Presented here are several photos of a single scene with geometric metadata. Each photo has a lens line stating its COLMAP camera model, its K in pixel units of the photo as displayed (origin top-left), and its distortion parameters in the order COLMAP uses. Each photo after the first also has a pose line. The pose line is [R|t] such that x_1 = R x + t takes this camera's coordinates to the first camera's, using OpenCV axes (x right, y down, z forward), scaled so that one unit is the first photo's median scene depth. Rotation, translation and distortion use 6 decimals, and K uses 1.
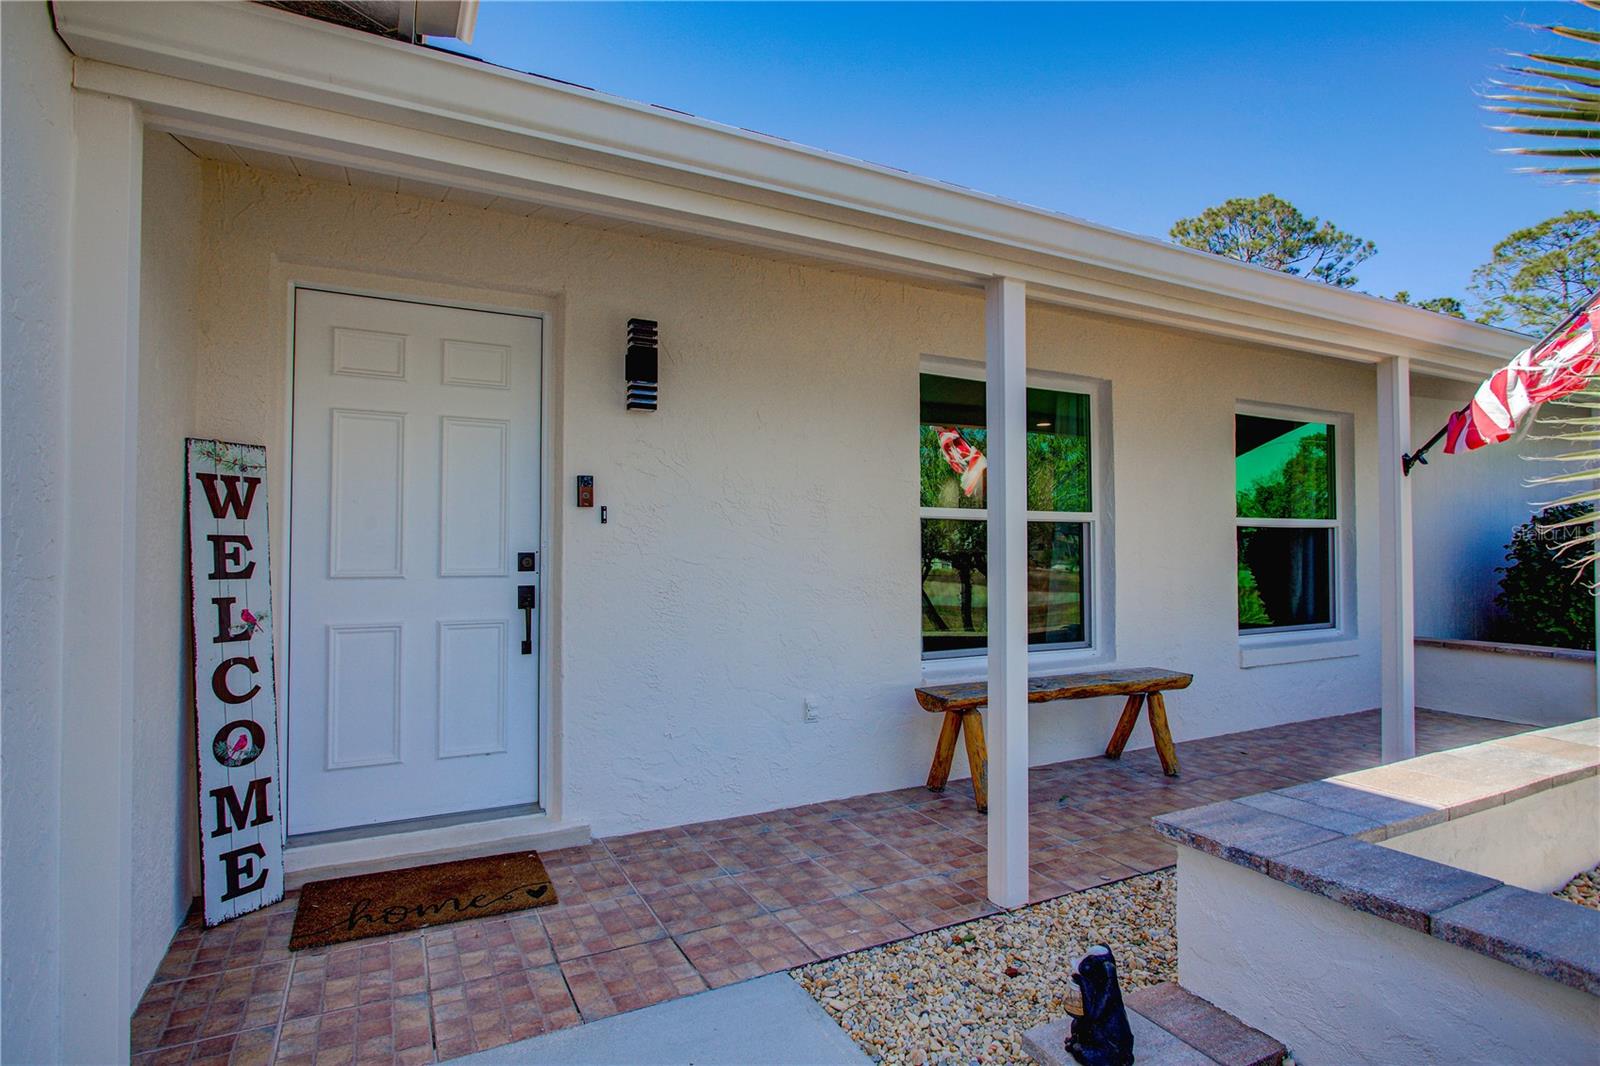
lens RADIAL K [[819.0, 0, 801.3], [0, 819.0, 535.9], [0, 0, 1]] dist [-0.011026, 0.001952]
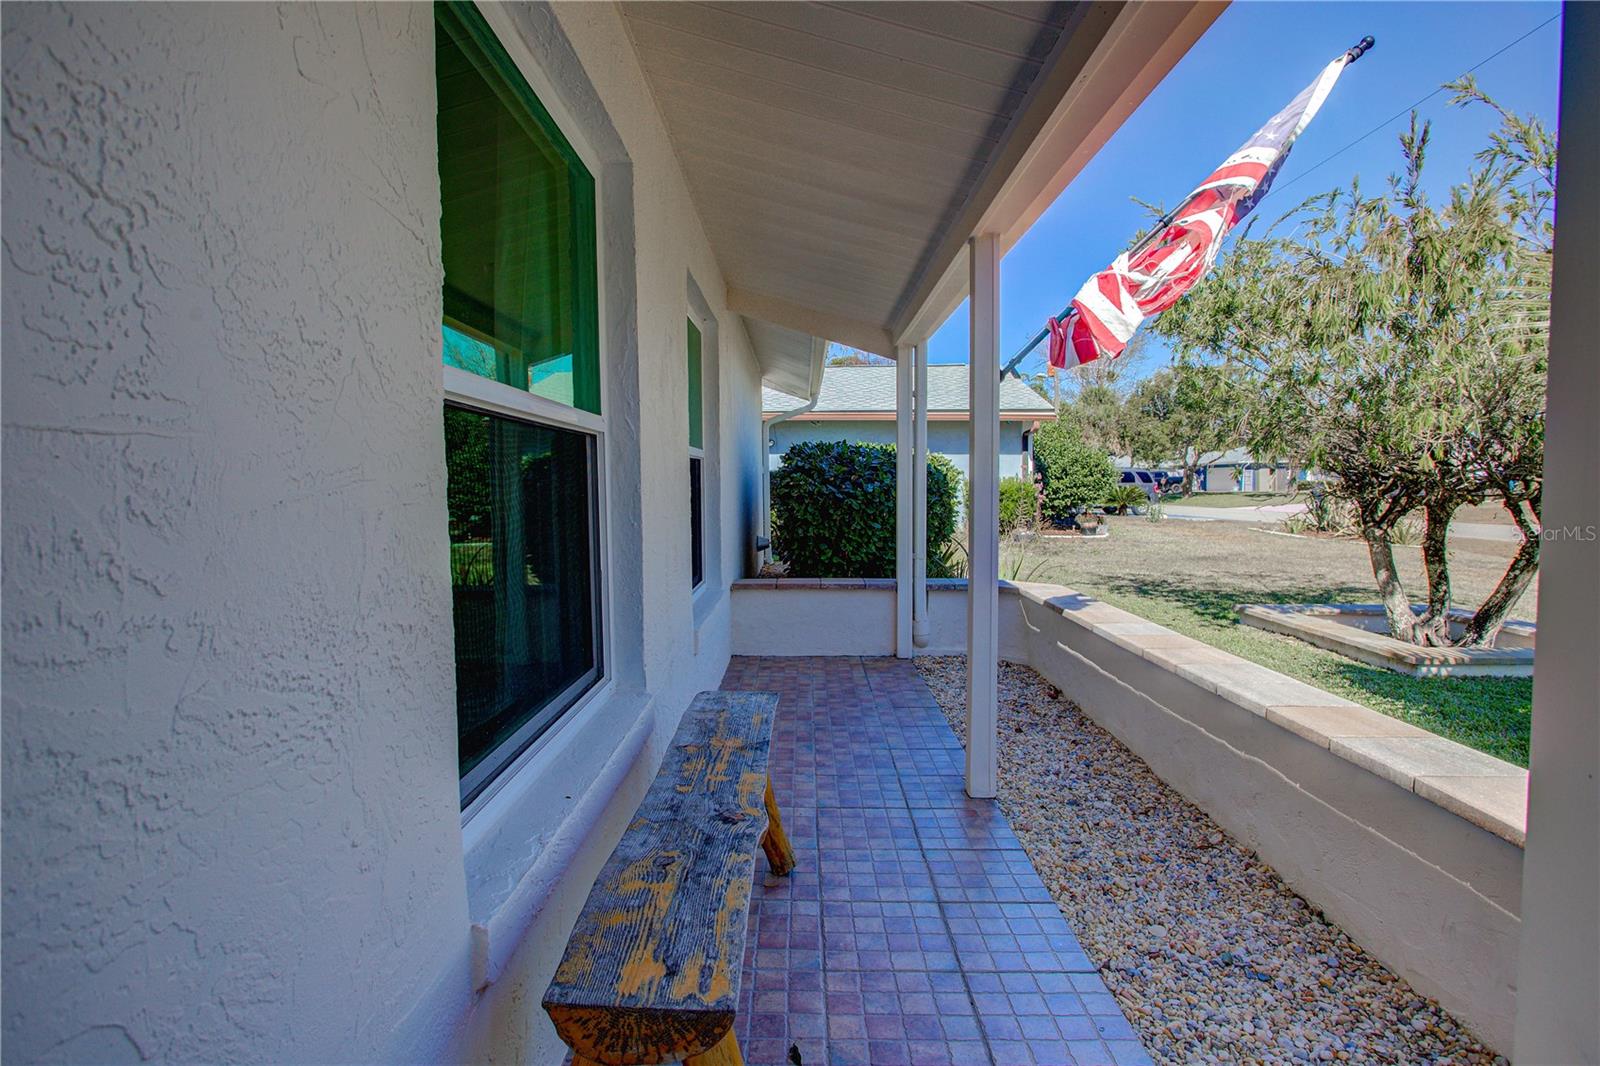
lens RADIAL K [[819.0, 0, 792.8], [0, 819.0, 534.0], [0, 0, 1]] dist [-0.011026, 0.001952]
pose [[0.472785, -0.057790, 0.879281, -0.050267], [-0.007566, 0.997544, 0.069631, 0.009369], [-0.881145, -0.039573, 0.471187, 0.763489]]
